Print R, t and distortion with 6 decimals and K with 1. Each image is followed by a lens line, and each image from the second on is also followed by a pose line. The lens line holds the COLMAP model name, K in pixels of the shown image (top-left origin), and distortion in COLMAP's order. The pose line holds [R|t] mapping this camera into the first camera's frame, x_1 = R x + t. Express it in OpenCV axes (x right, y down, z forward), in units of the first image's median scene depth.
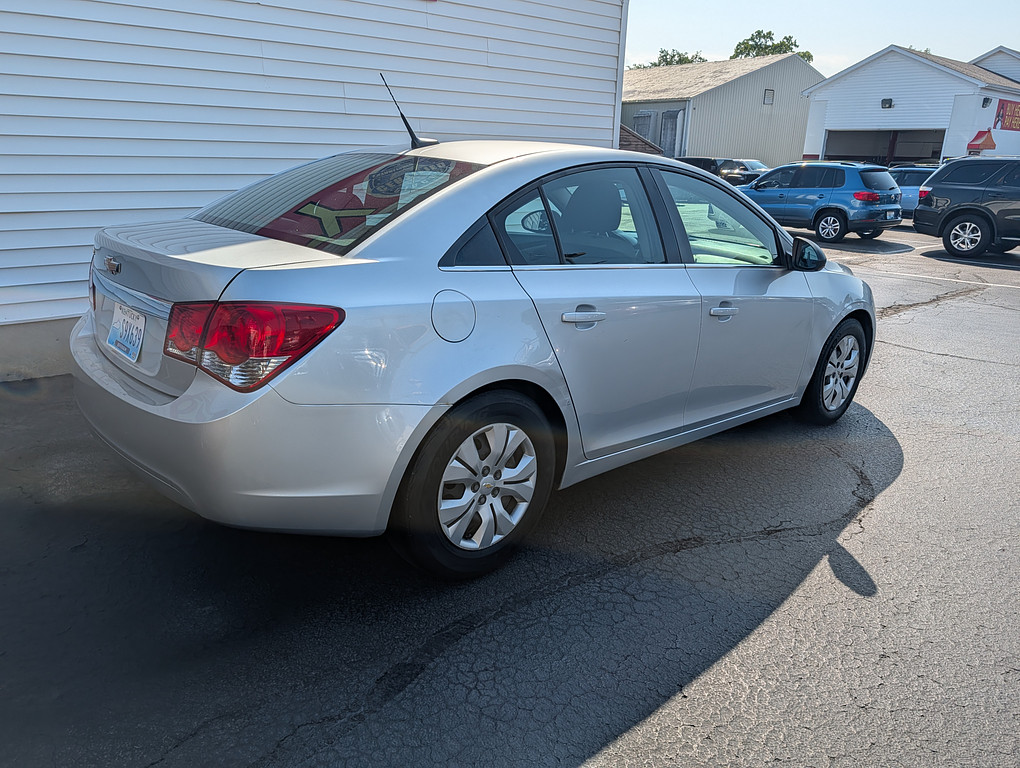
lens RADIAL K [[732.1, 0, 510.0], [0, 732.1, 384.0], [0, 0, 1]] dist [0.003549, -0.001451]
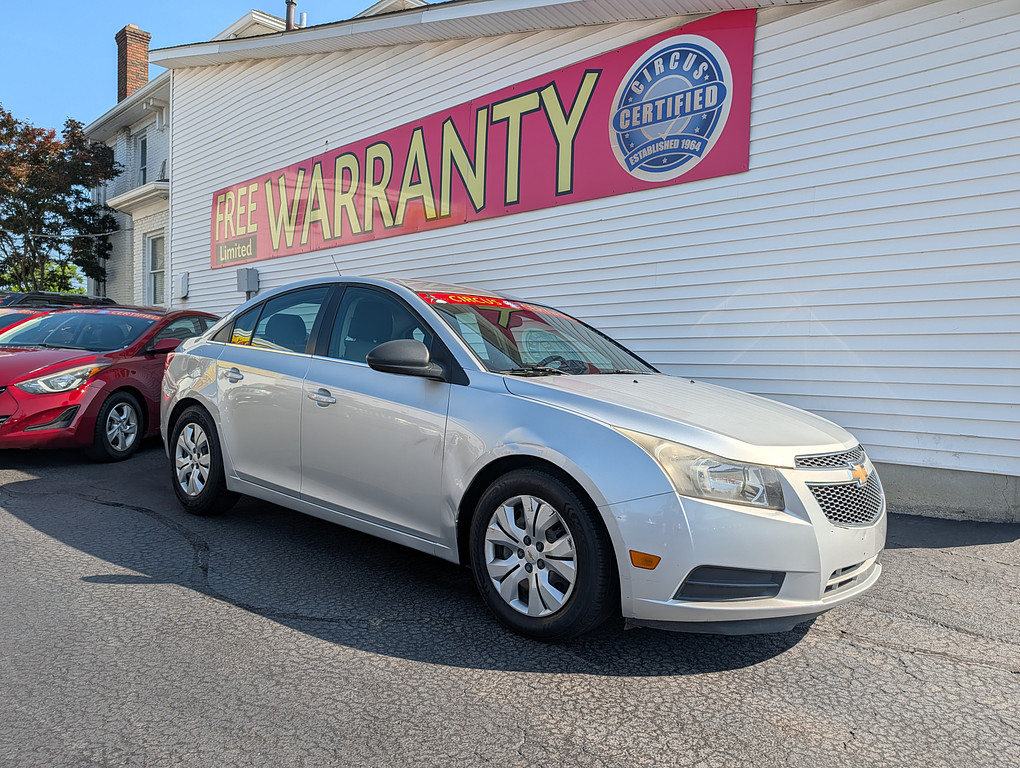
lens RADIAL K [[733.3, 0, 512.6], [0, 733.3, 394.3], [0, 0, 1]] dist [-0.003399, 0.000104]
pose [[0.117406, 0.005216, -0.993070, 1.761430], [-0.324229, 0.945390, -0.033366, -0.196658], [0.938665, 0.325900, 0.112686, 1.408729]]
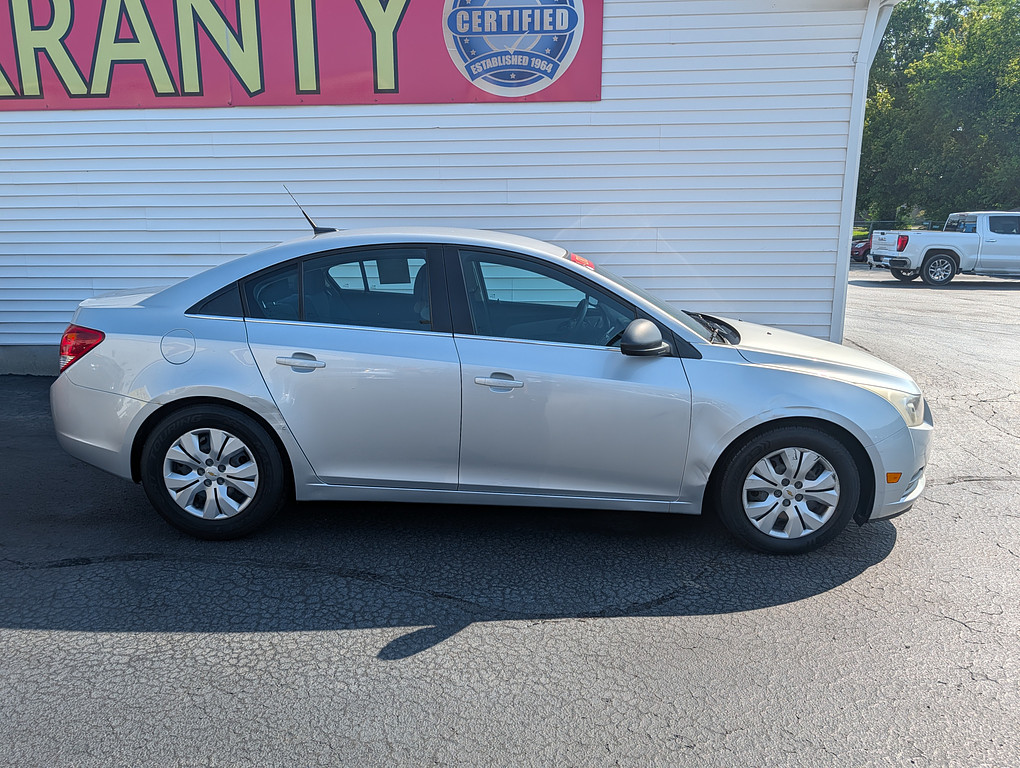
lens RADIAL K [[732.1, 0, 510.0], [0, 732.1, 384.0], [0, 0, 1]] dist [0.003549, -0.001451]
pose [[0.730928, 0.115833, -0.672553, 1.224403], [-0.183416, 0.982574, -0.030108, -0.084244], [0.657346, 0.145364, 0.739436, 0.308438]]
